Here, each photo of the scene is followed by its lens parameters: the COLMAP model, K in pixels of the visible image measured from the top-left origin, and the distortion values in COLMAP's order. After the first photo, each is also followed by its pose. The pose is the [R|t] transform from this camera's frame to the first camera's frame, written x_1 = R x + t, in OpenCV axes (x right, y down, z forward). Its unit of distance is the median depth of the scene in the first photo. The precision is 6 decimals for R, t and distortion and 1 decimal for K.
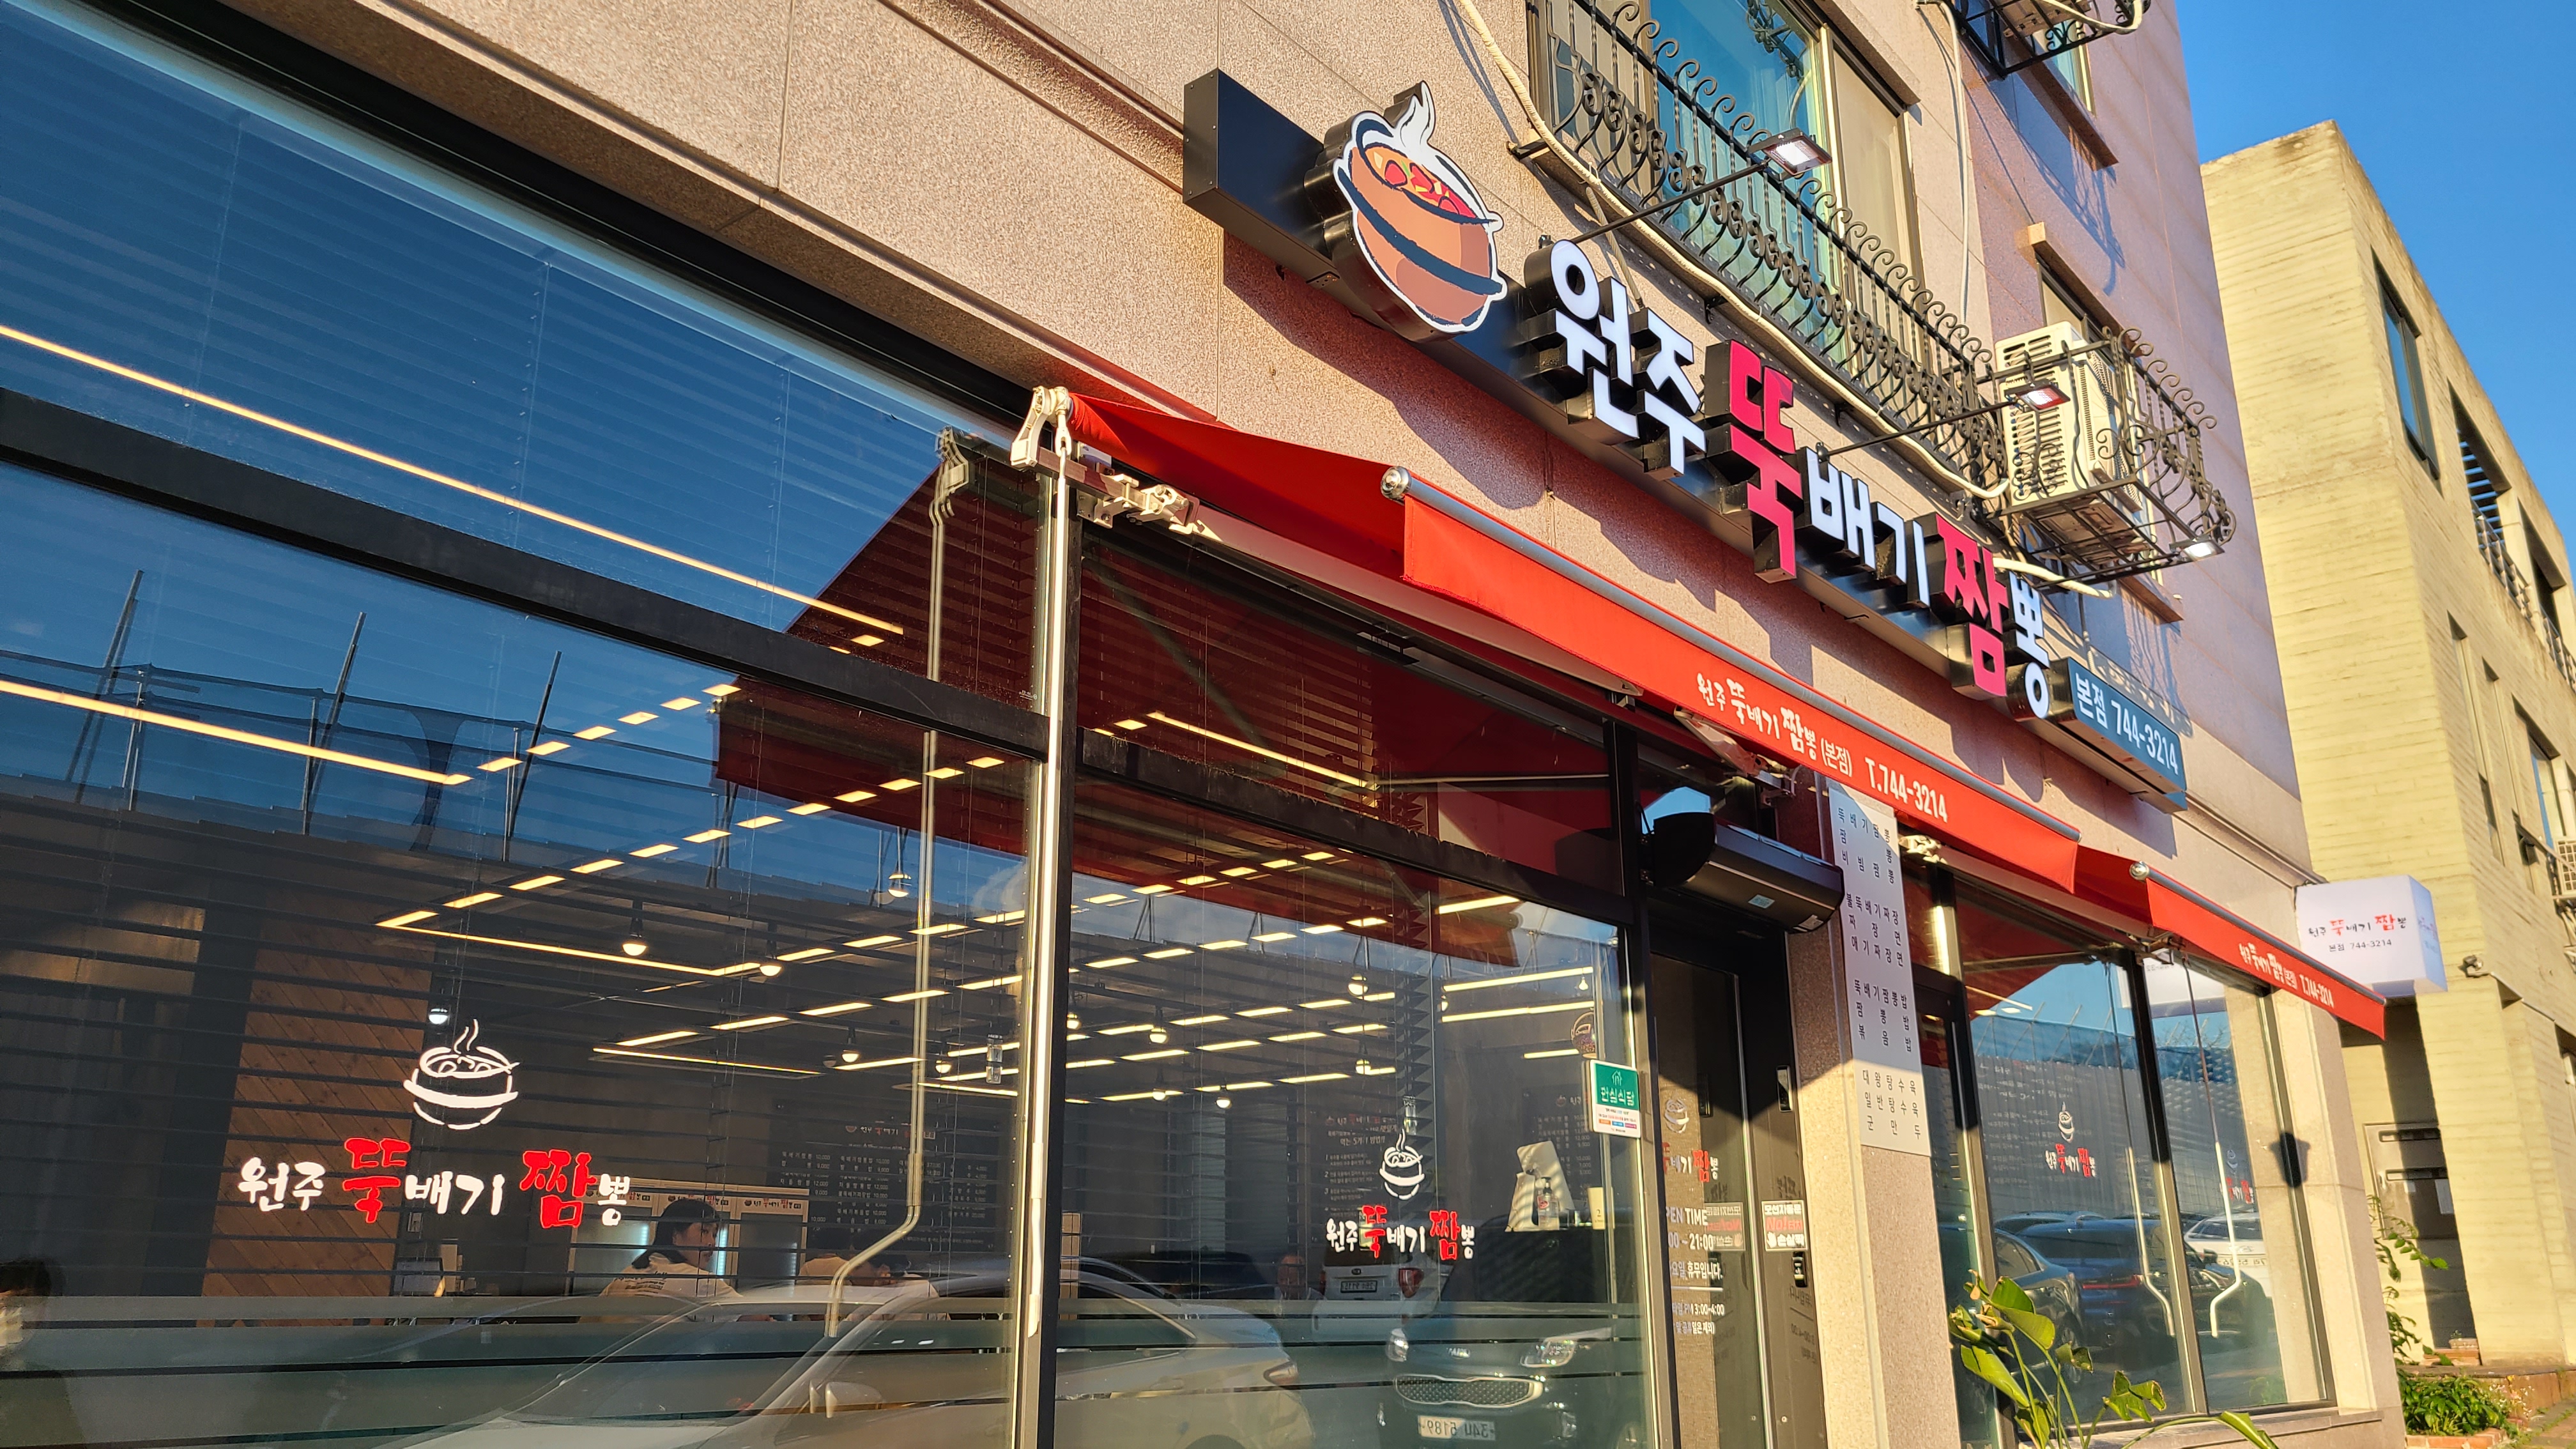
lens RADIAL K [[1942.2, 0, 1288.0], [0, 1942.2, 724.5], [0, 0, 1]] dist [0.073791, -0.002043]
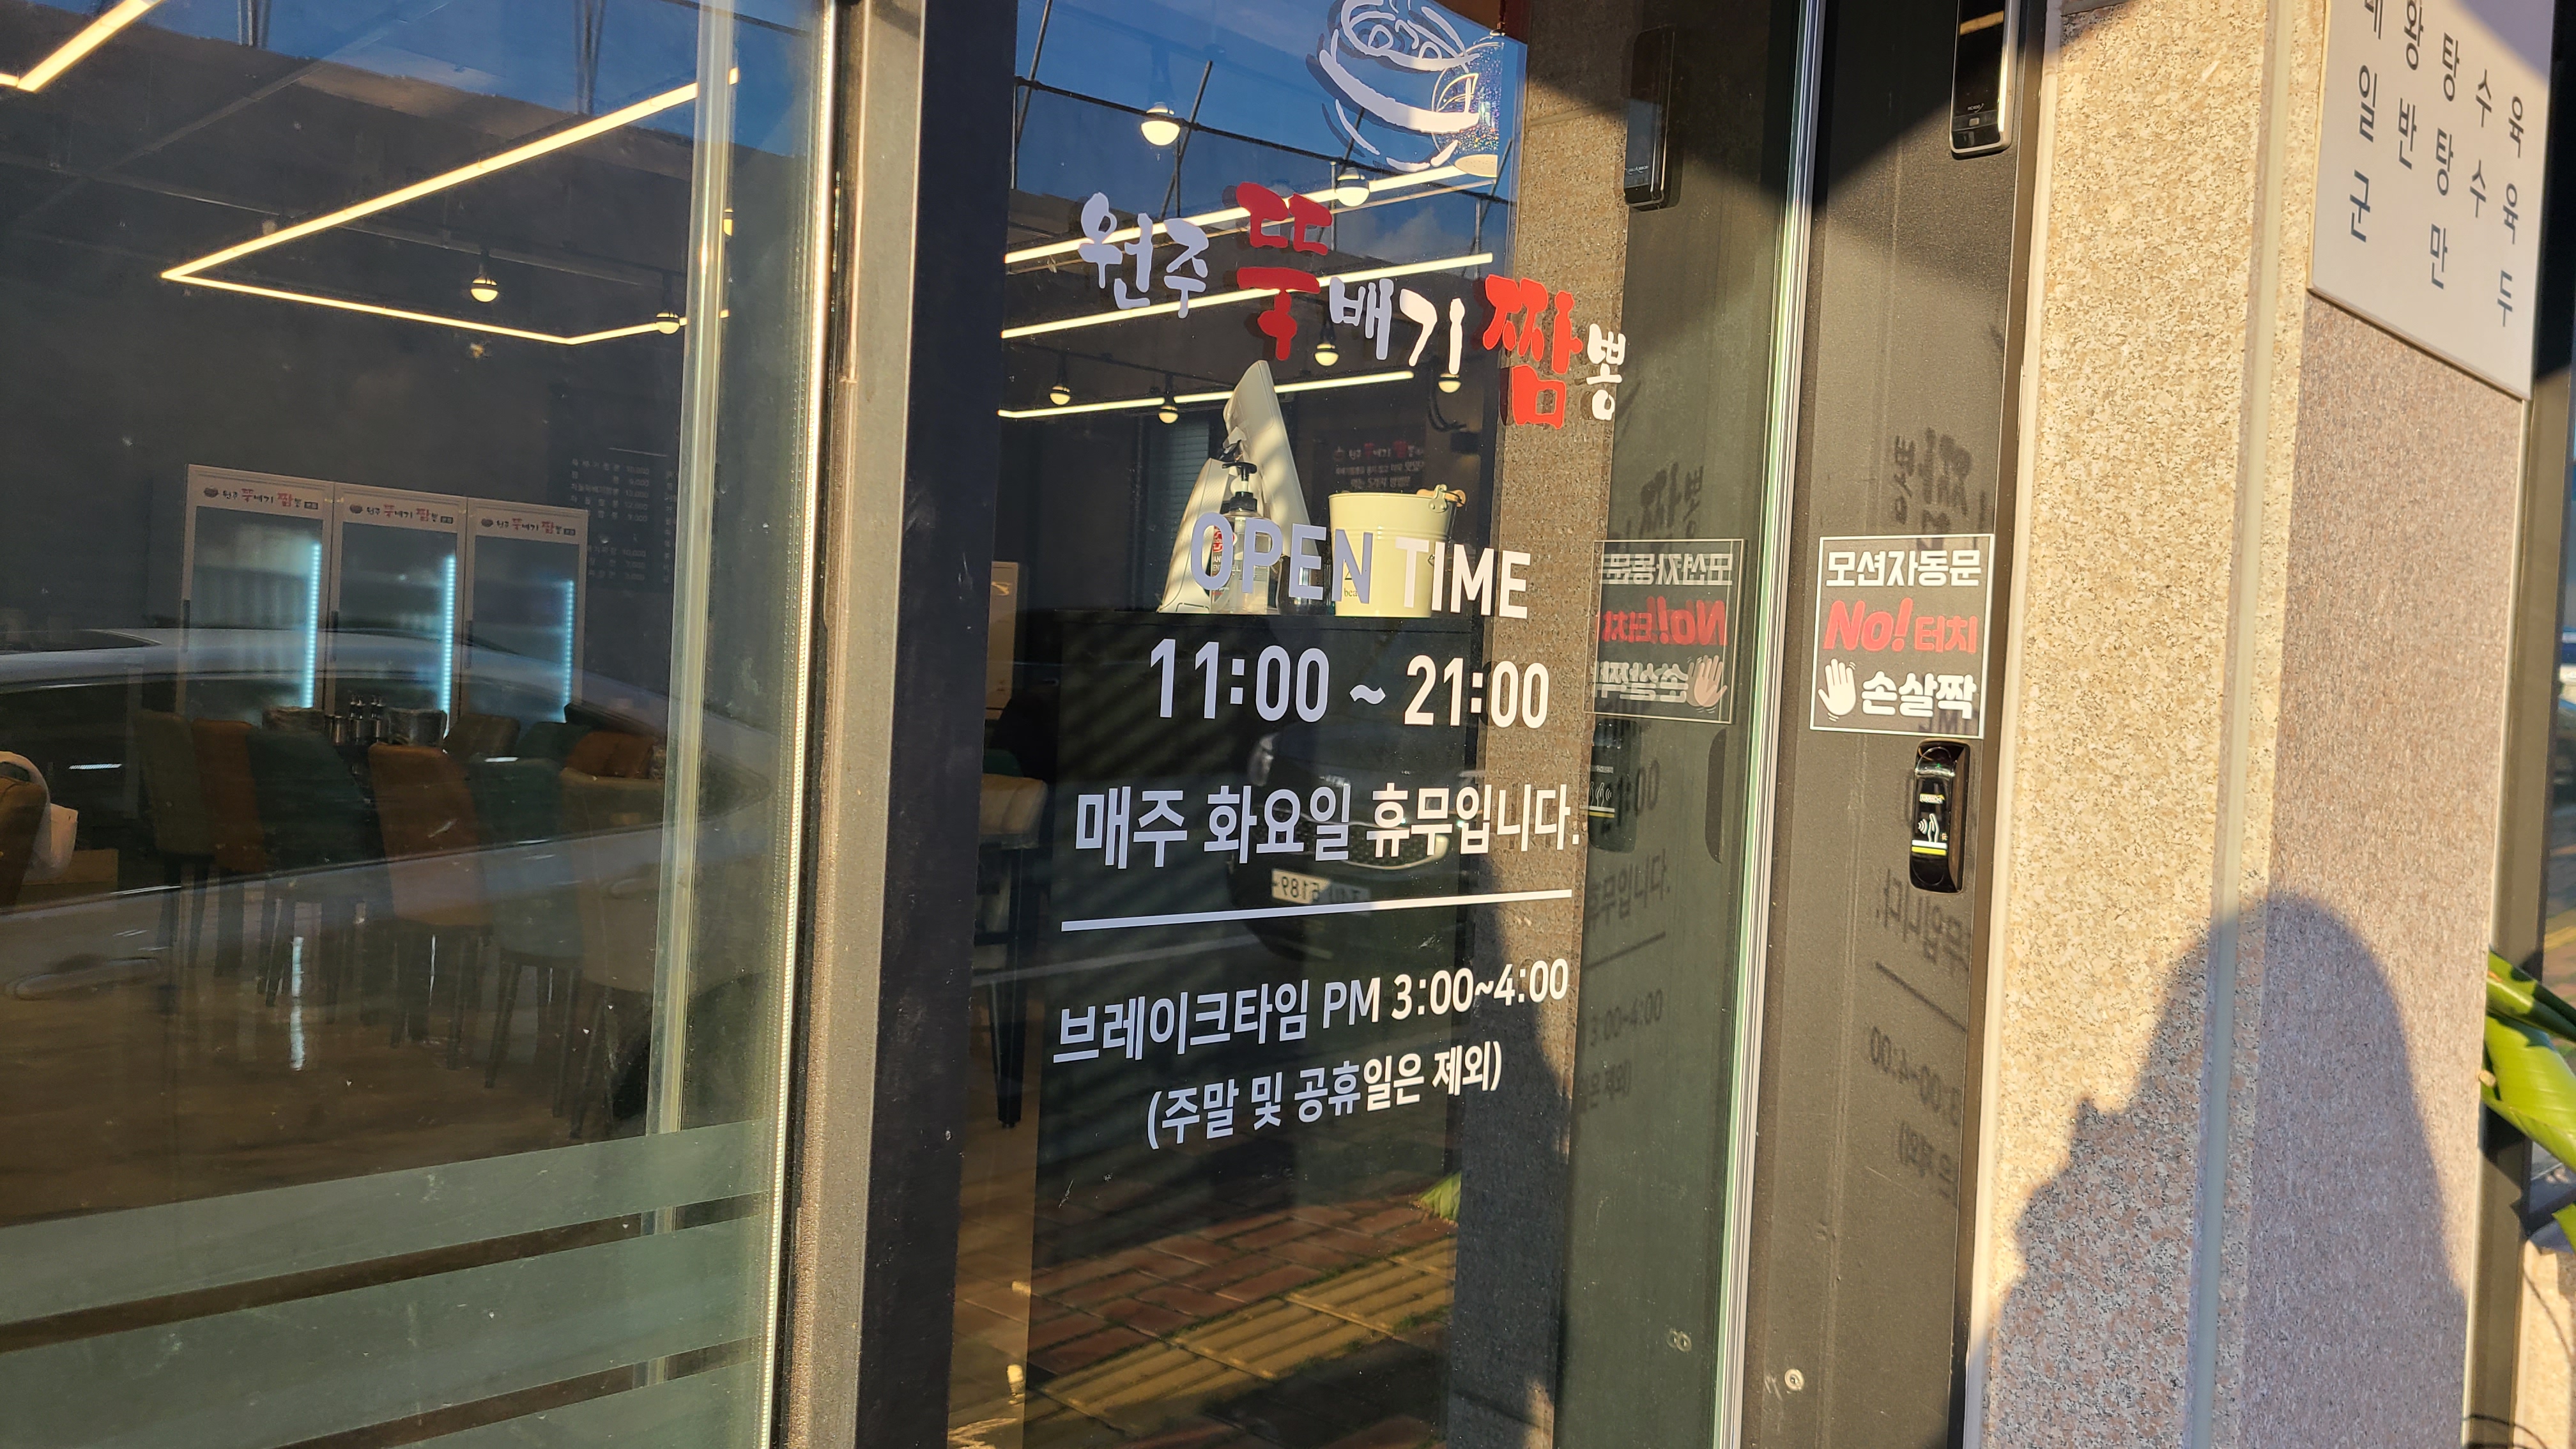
lens RADIAL K [[1934.0, 0, 1300.6], [0, 1934.0, 723.2], [0, 0, 1]] dist [-0.000200, -0.013342]
pose [[0.993851, 0.057937, -0.094358, 0.203078], [-0.025843, 0.950018, 0.311124, 0.194277], [0.107667, -0.306772, 0.945674, 0.765316]]
